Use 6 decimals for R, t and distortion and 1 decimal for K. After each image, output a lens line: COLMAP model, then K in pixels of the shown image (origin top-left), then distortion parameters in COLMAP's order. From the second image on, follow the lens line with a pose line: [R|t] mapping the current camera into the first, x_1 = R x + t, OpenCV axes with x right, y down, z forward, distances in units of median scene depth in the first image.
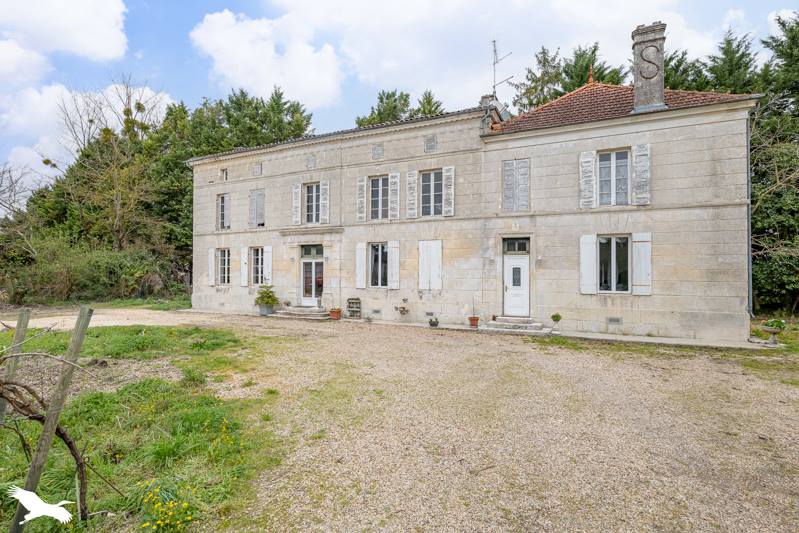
lens RADIAL K [[342.0, 0, 399.7], [0, 342.0, 268.2], [0, 0, 1]] dist [0.001400, 0.000087]
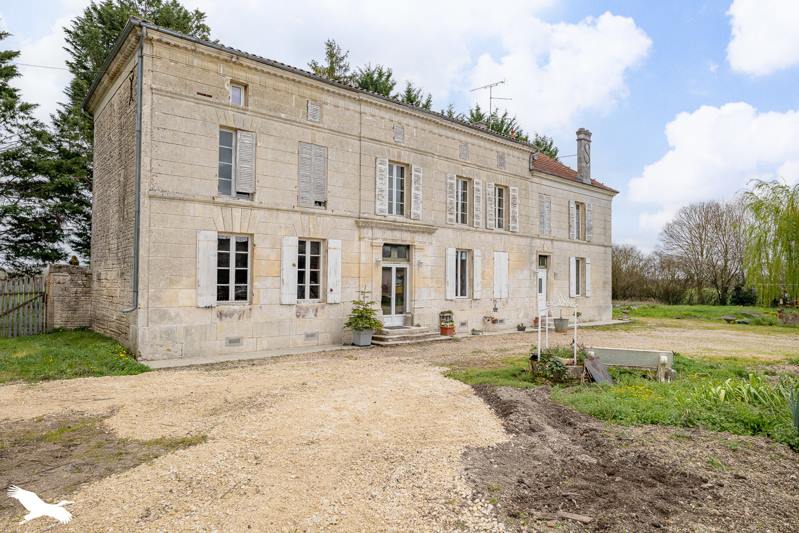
lens RADIAL K [[487.0, 0, 399.6], [0, 487.0, 270.1], [0, 0, 1]] dist [-0.002895, -0.000280]
pose [[0.466534, 0.023077, 0.884202, -1.211327], [-0.021583, 0.999659, -0.014702, 0.003694], [-0.884240, -0.012225, 0.466873, 0.498386]]
